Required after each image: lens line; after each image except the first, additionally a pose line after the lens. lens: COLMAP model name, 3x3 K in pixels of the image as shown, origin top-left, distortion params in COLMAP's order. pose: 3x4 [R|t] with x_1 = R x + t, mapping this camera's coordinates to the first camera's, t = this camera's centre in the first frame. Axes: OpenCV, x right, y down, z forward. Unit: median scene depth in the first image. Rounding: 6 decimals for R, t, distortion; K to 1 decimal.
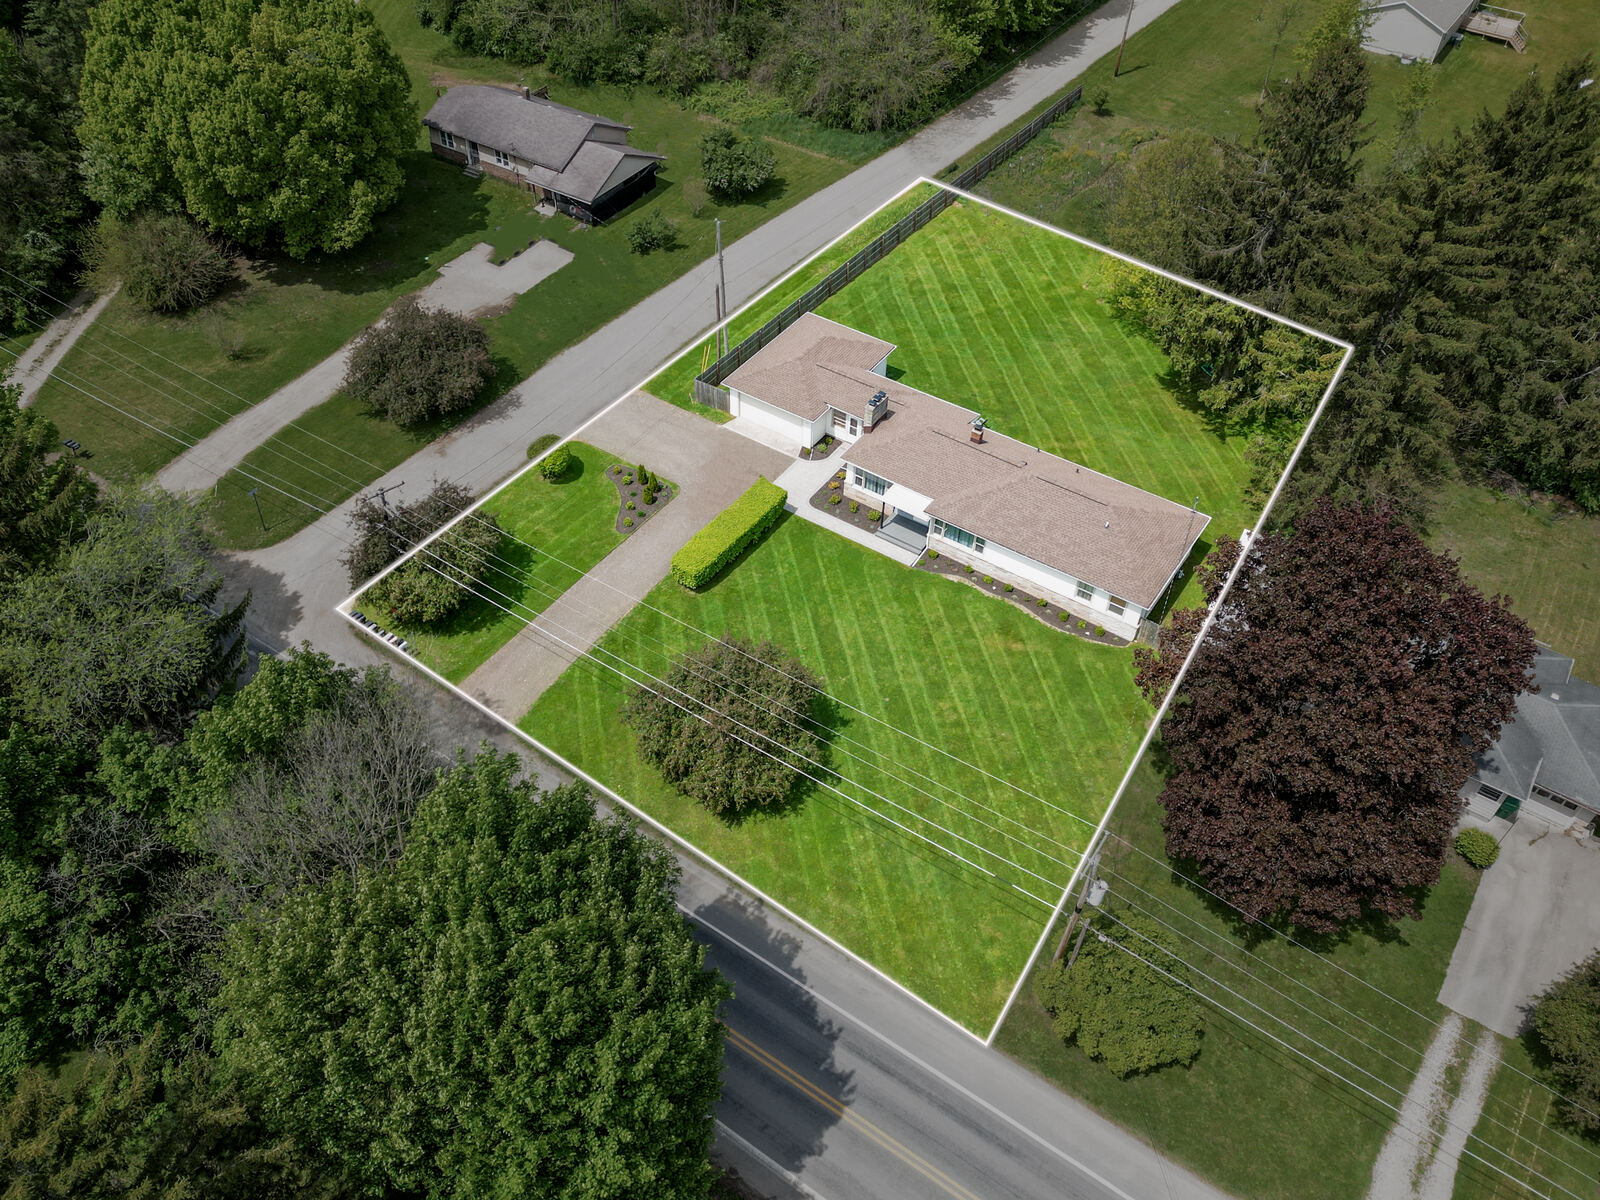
lens RADIAL K [[1320.9, 0, 800.0], [0, 1320.9, 600.0], [0, 0, 1]] dist [0.050055, -0.004517]
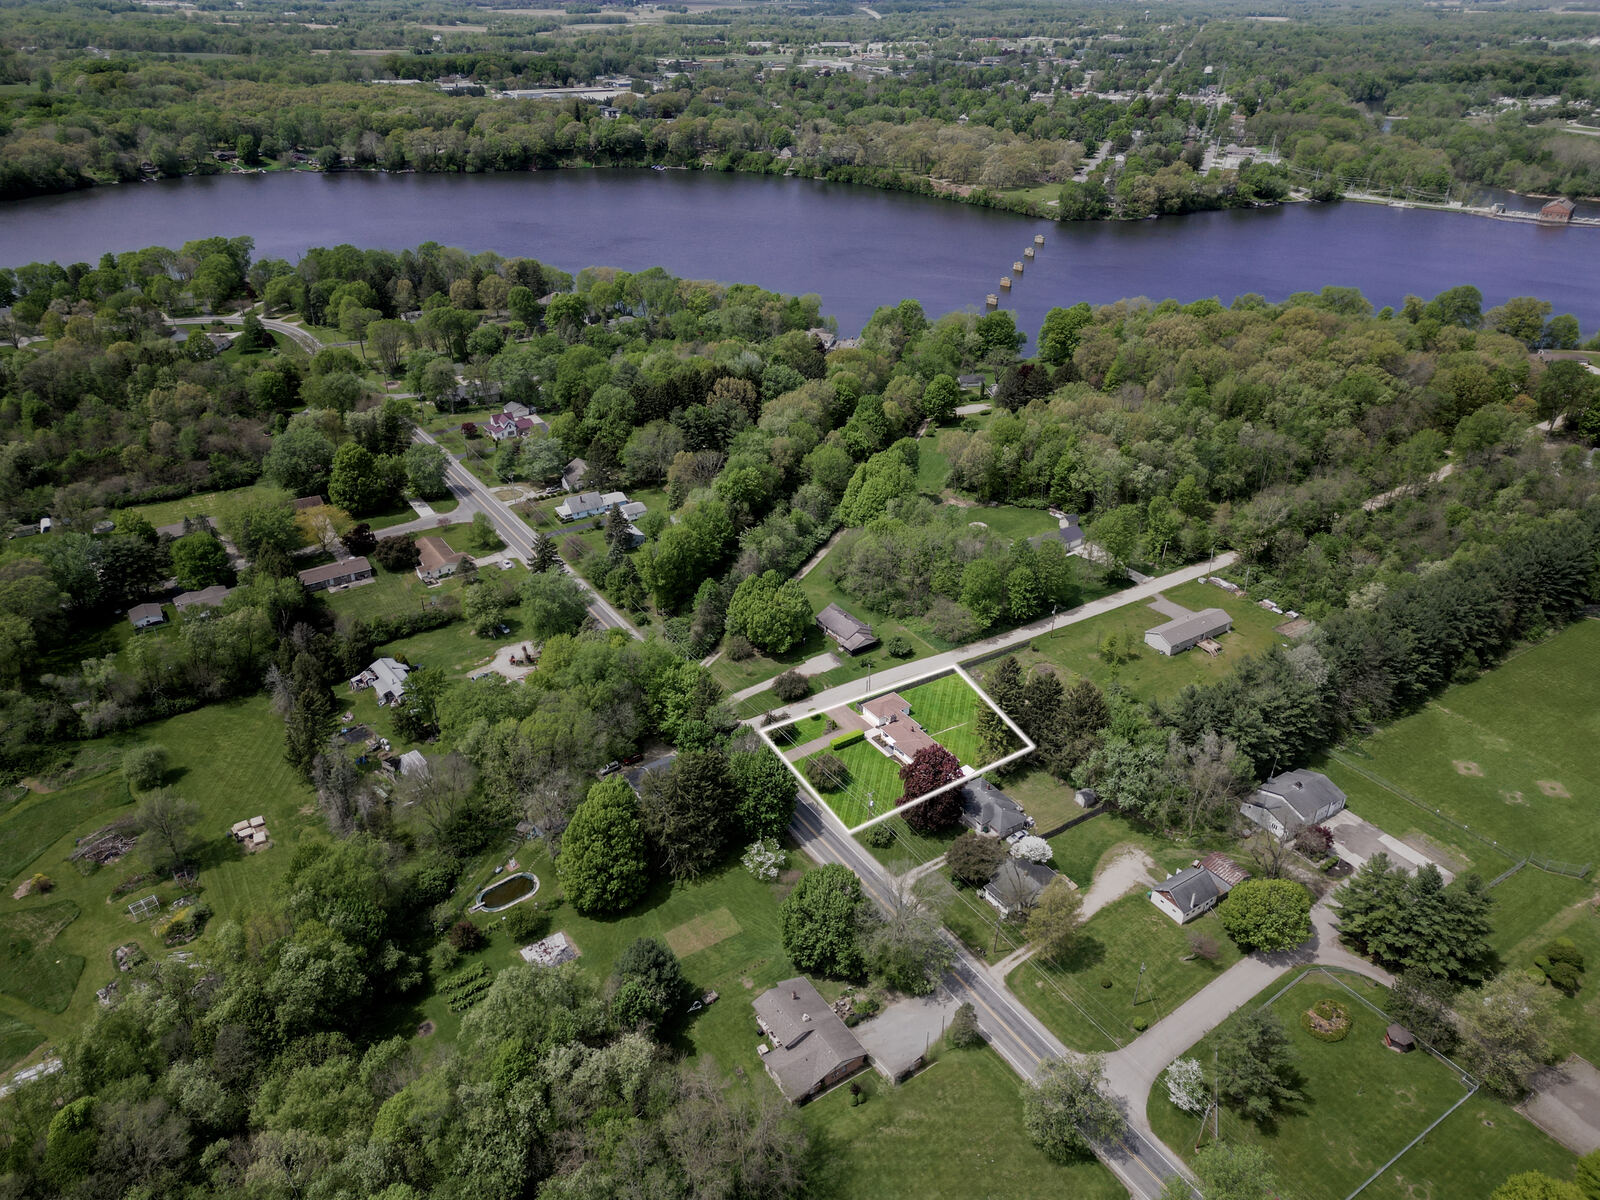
lens RADIAL K [[1108.4, 0, 800.0], [0, 1108.4, 600.0], [0, 0, 1]] dist [0.005455, 0.000149]
pose [[0.928902, 0.172510, -0.327692, 0.705770], [-0.256054, 0.938462, -0.231789, 0.309519], [0.267541, 0.299216, 0.915910, -1.893084]]
